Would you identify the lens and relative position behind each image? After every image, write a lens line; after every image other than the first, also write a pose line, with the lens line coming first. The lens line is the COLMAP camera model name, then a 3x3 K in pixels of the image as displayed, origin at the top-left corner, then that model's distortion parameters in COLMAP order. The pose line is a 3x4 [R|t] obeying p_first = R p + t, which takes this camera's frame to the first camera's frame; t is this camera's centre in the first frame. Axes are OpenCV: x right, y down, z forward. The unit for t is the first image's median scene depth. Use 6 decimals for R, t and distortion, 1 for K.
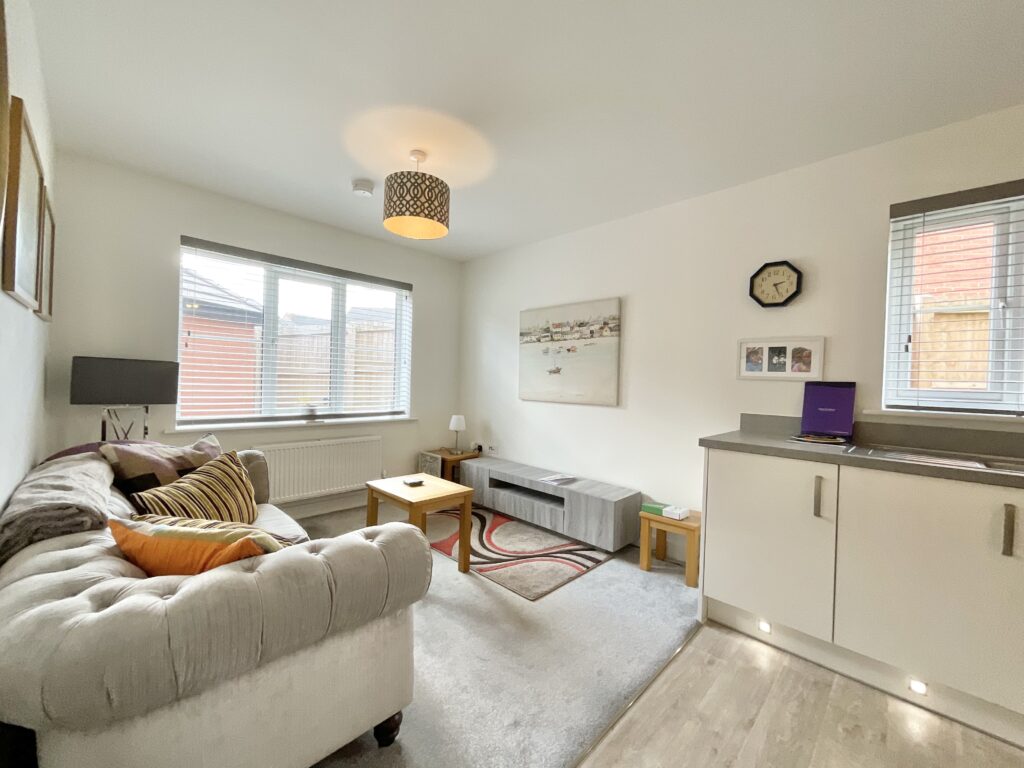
lens RADIAL K [[412.1, 0, 510.0], [0, 412.1, 384.9], [0, 0, 1]] dist [-0.000737, 0.000159]
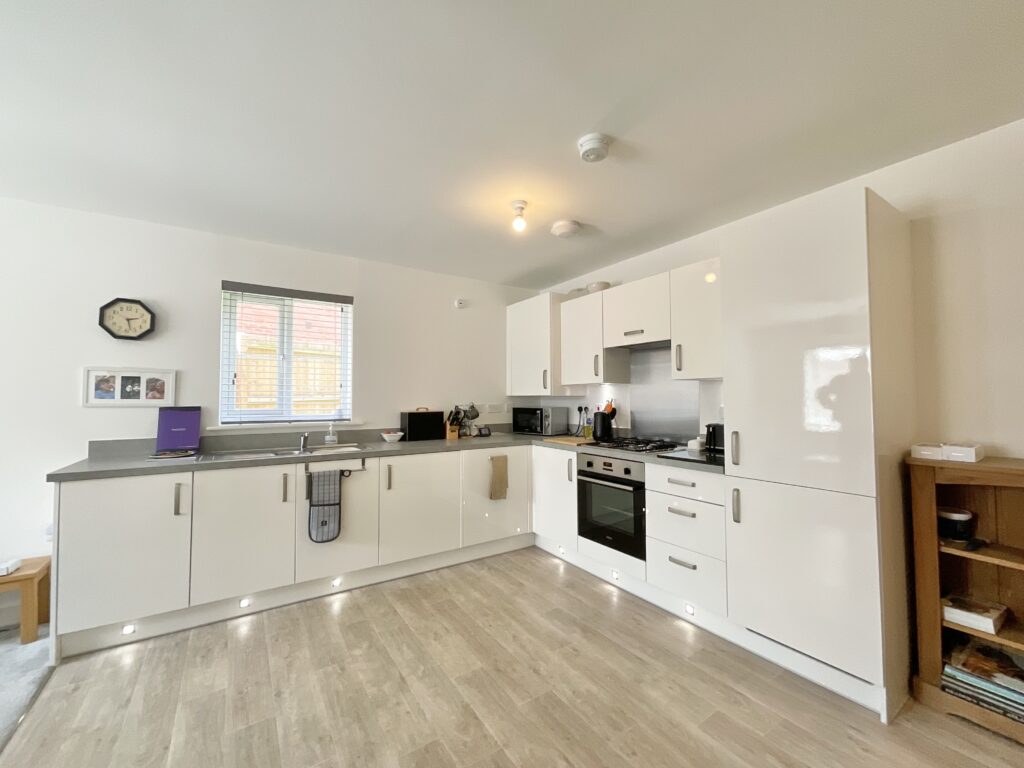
lens RADIAL K [[412.1, 0, 510.0], [0, 412.1, 384.9], [0, 0, 1]] dist [-0.000737, 0.000159]
pose [[0.202120, 0.002683, 0.979357, -0.227532], [0.021000, 0.999754, -0.007073, -0.041890], [-0.979135, 0.021996, 0.202014, -0.215067]]
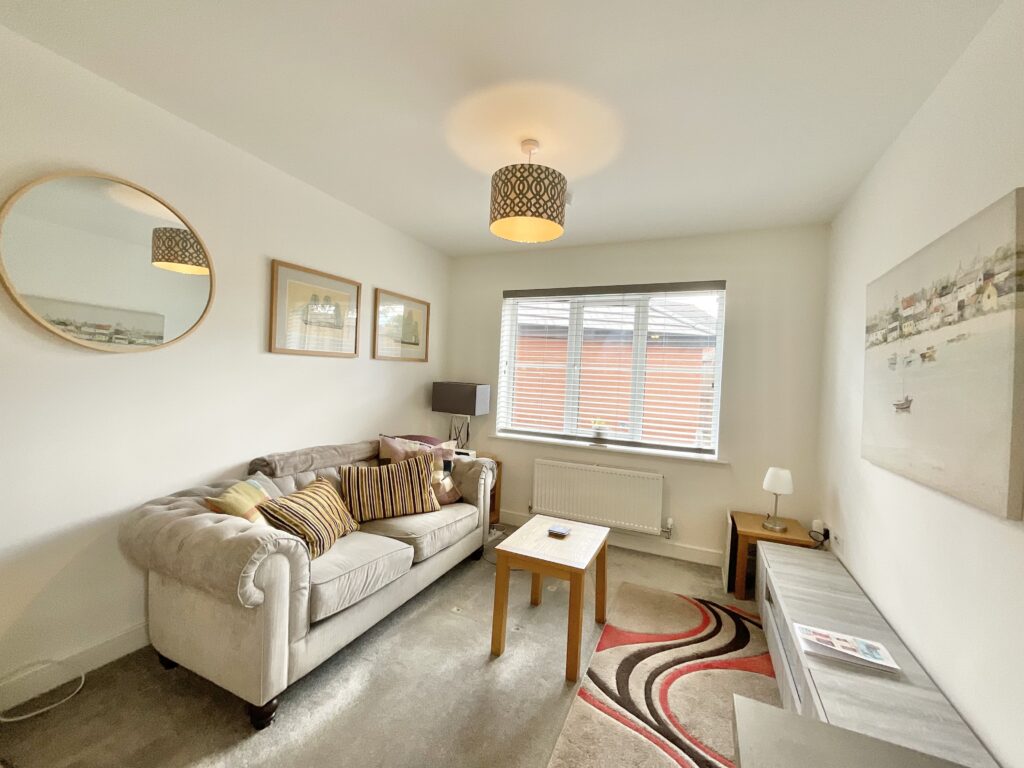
lens RADIAL K [[414.9, 0, 510.7], [0, 414.9, 384.6], [0, 0, 1]] dist [0.000928, 0.000244]
pose [[0.342527, -0.001179, -0.939507, 0.567678], [-0.049302, 0.998599, -0.019228, -0.039622], [0.938213, 0.052906, 0.341989, 0.673113]]
